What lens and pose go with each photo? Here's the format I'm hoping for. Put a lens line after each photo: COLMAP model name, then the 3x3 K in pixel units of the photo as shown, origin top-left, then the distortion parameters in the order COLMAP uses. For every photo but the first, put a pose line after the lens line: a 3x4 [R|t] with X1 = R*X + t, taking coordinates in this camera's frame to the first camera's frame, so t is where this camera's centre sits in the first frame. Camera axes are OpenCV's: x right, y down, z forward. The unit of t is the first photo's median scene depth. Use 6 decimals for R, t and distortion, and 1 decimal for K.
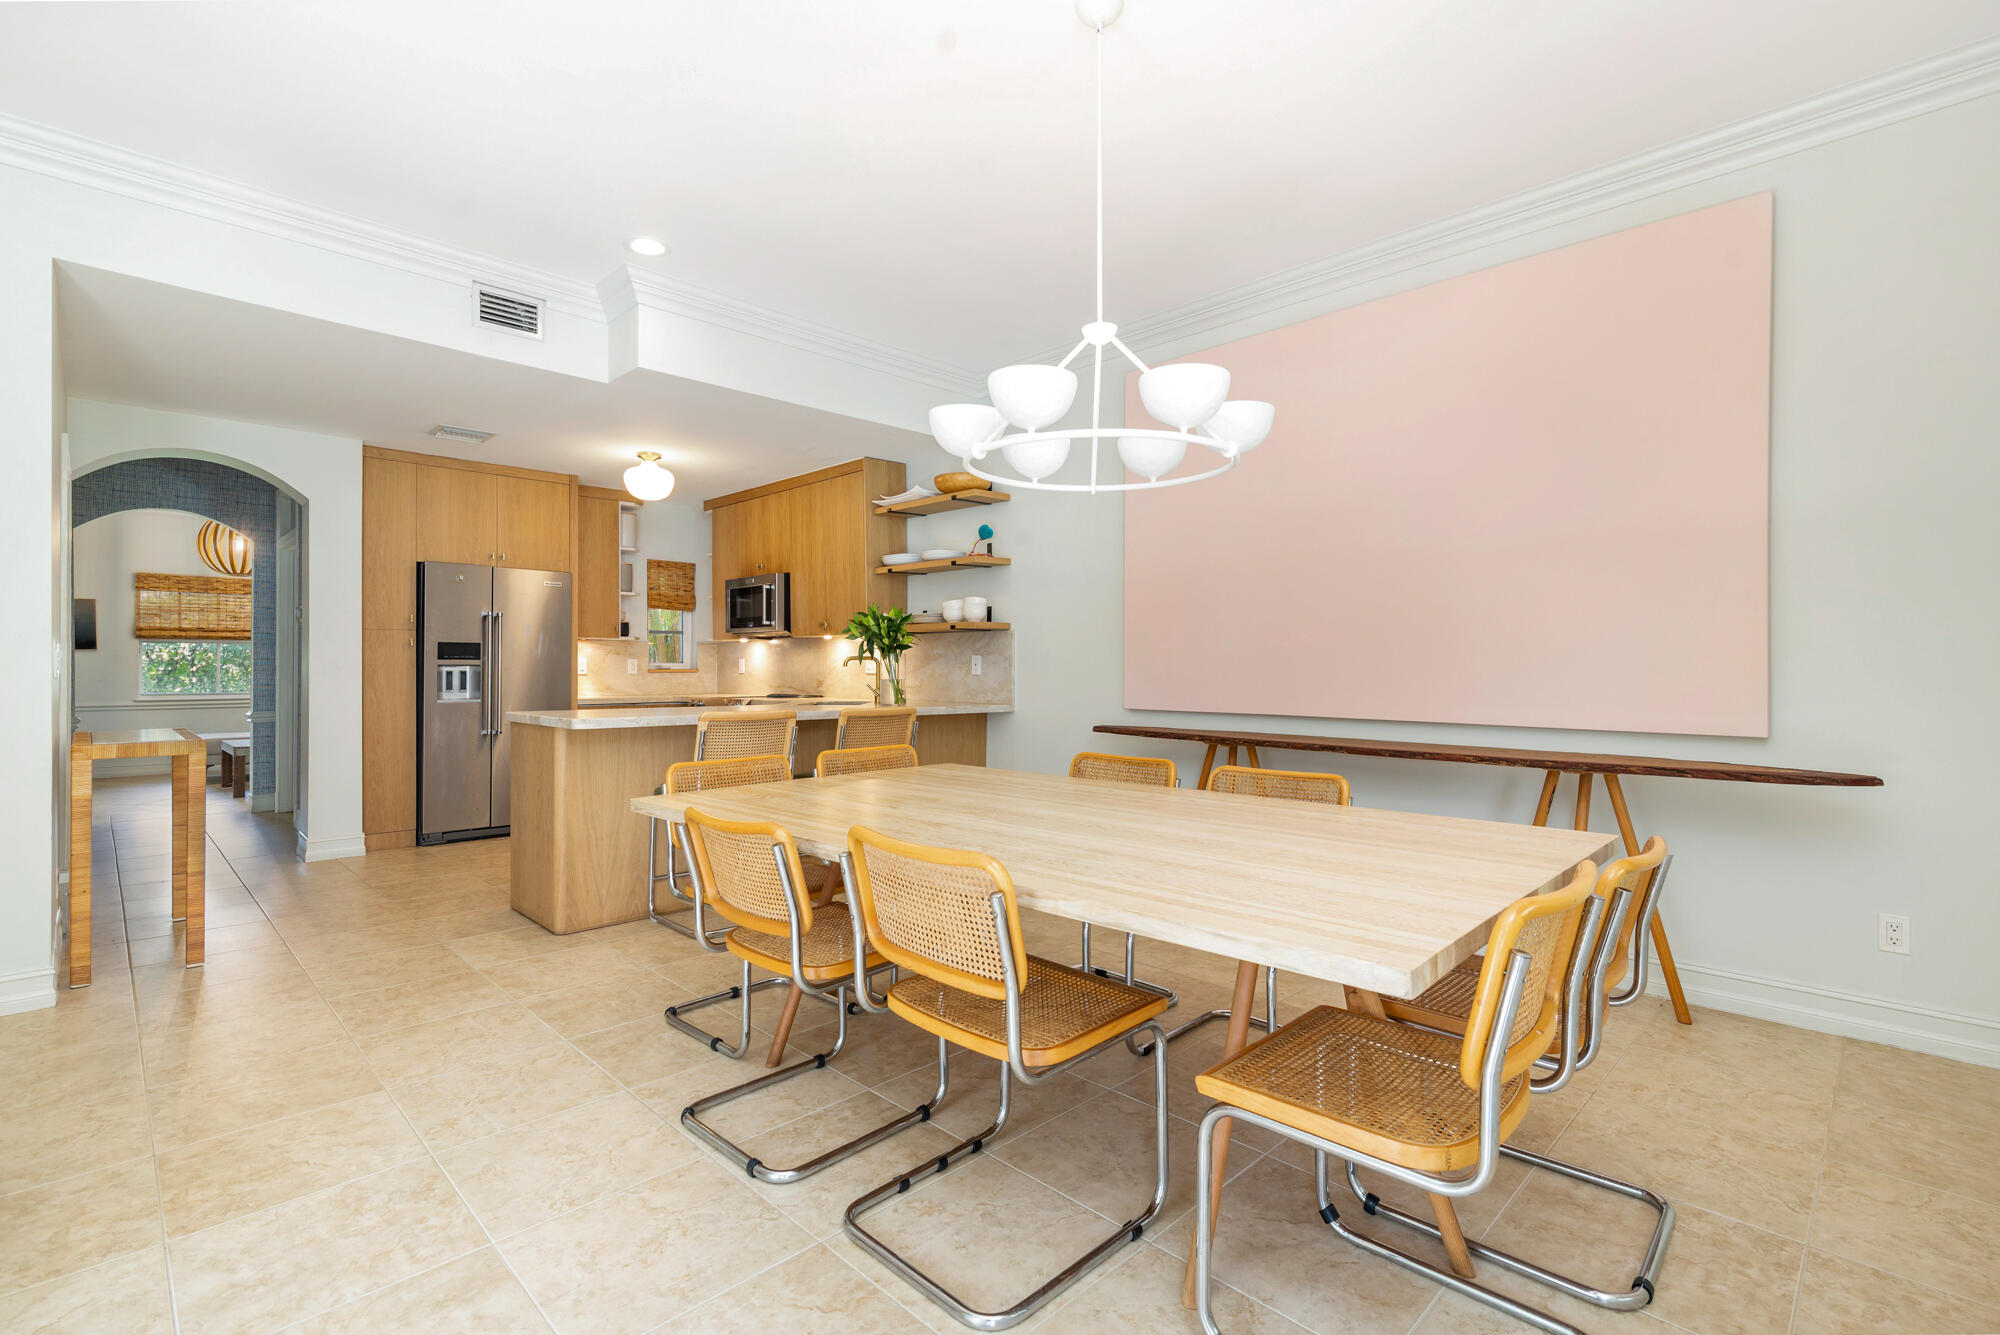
lens RADIAL K [[914.3, 0, 1008.0], [0, 914.3, 662.6], [0, 0, 1]] dist [-0.002333, -0.001042]
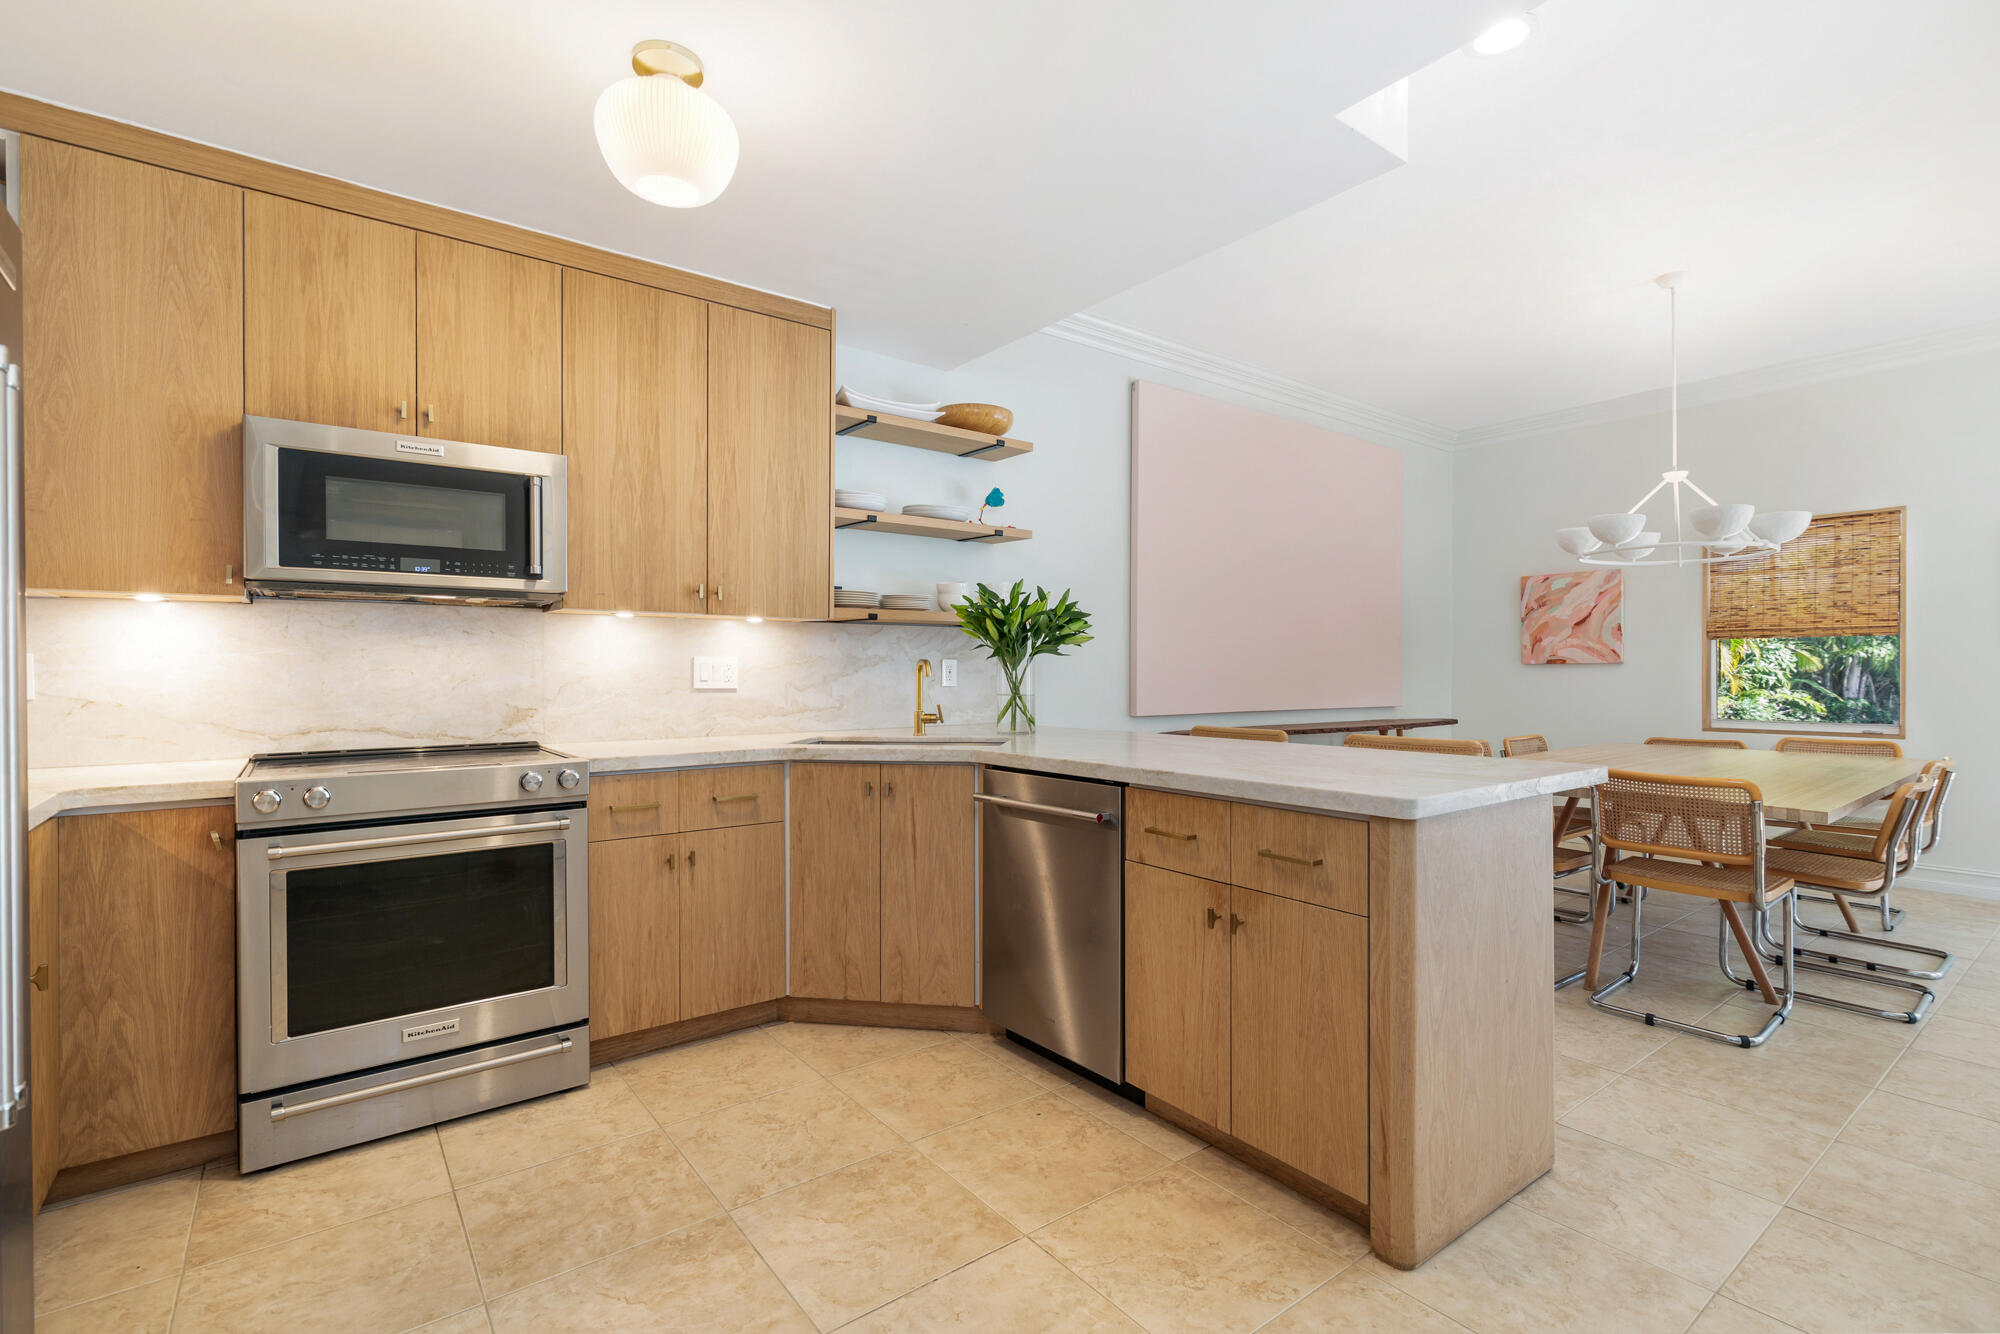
lens RADIAL K [[911.0, 0, 999.4], [0, 911.0, 669.1], [0, 0, 1]] dist [0.000090, -0.001368]
pose [[0.137082, -0.001307, 0.990559, -0.631938], [-0.007356, 0.999970, 0.002338, -0.001939], [-0.990532, -0.007607, 0.137068, 0.731289]]
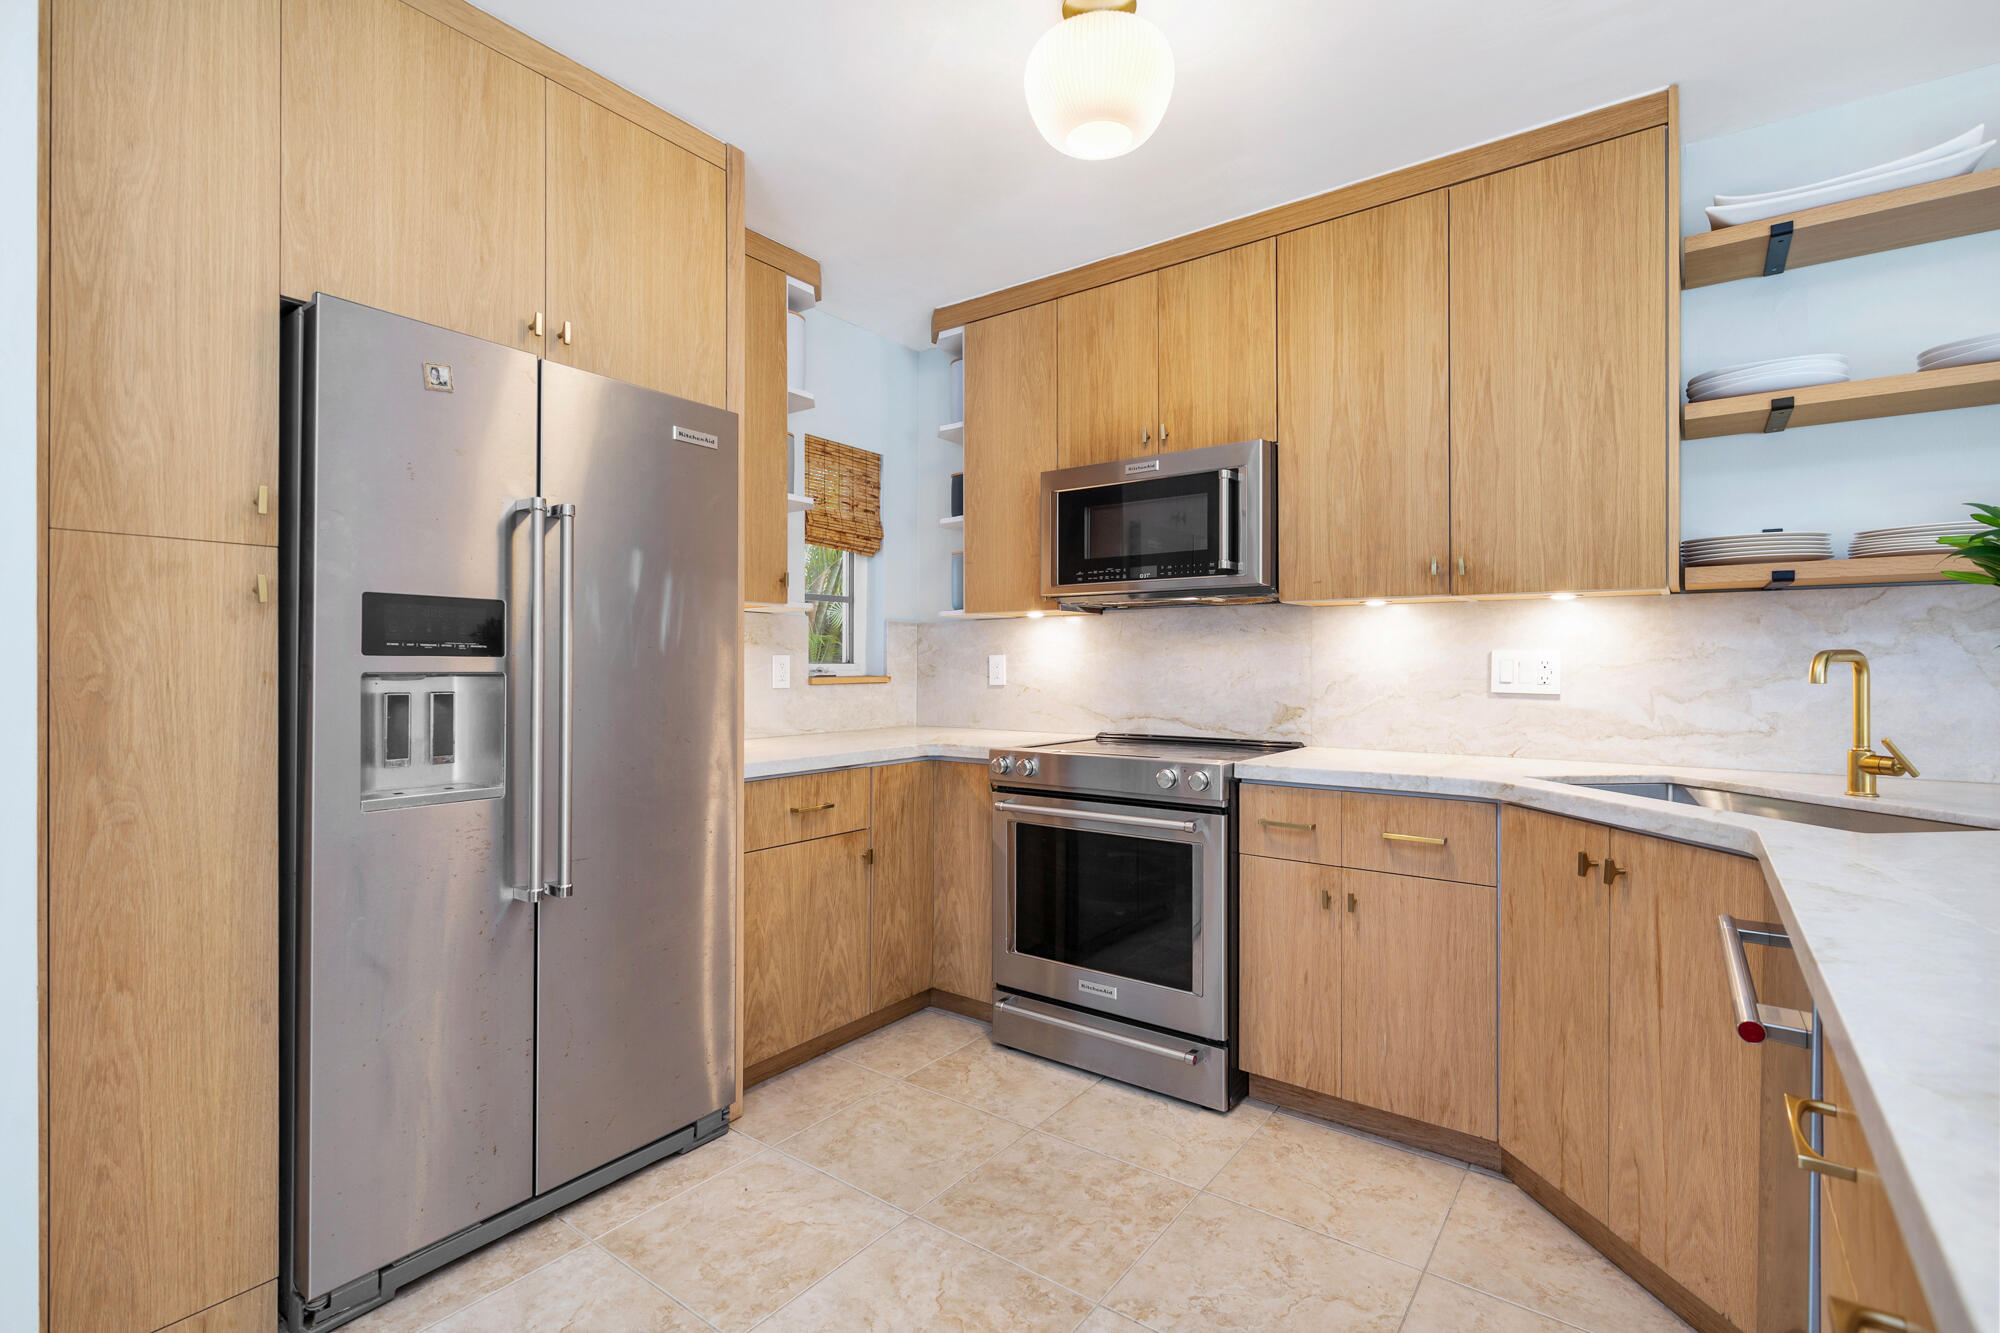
lens RADIAL K [[911.0, 0, 991.3], [0, 911.0, 662.3], [0, 0, 1]] dist [0.000090, -0.001368]
pose [[0.990242, 0.003209, 0.139321, -0.416779], [-0.003836, 0.999984, 0.004234, -0.002472], [-0.139305, -0.004727, 0.990238, 0.614699]]
